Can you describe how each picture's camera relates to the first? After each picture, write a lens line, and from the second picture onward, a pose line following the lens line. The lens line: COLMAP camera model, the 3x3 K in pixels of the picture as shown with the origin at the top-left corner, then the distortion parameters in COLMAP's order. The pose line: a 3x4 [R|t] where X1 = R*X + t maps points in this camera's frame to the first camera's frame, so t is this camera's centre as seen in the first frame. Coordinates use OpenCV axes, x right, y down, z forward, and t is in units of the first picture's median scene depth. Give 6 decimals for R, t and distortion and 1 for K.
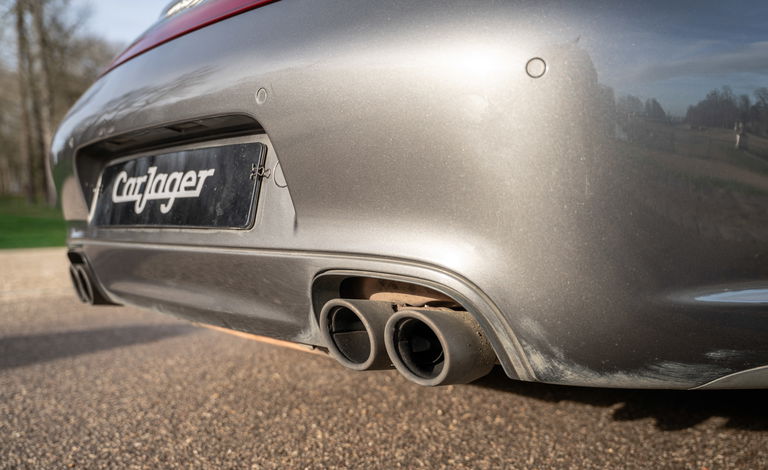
lens RADIAL K [[661.4, 0, 383.8], [0, 661.4, 234.2], [0, 0, 1]] dist [0.001811, 0.000338]
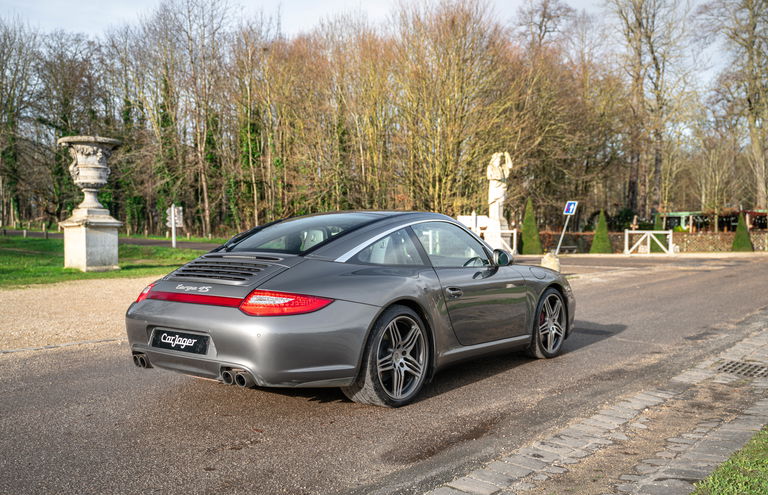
lens RADIAL K [[771.3, 0, 384.5], [0, 771.3, 248.5], [0, 0, 1]] dist [0.009144, 0.000000]
pose [[0.988768, 0.012958, 0.148895, 0.236755], [-0.013664, 0.999900, 0.003720, -0.862179], [-0.148832, -0.005713, 0.988846, -4.925468]]
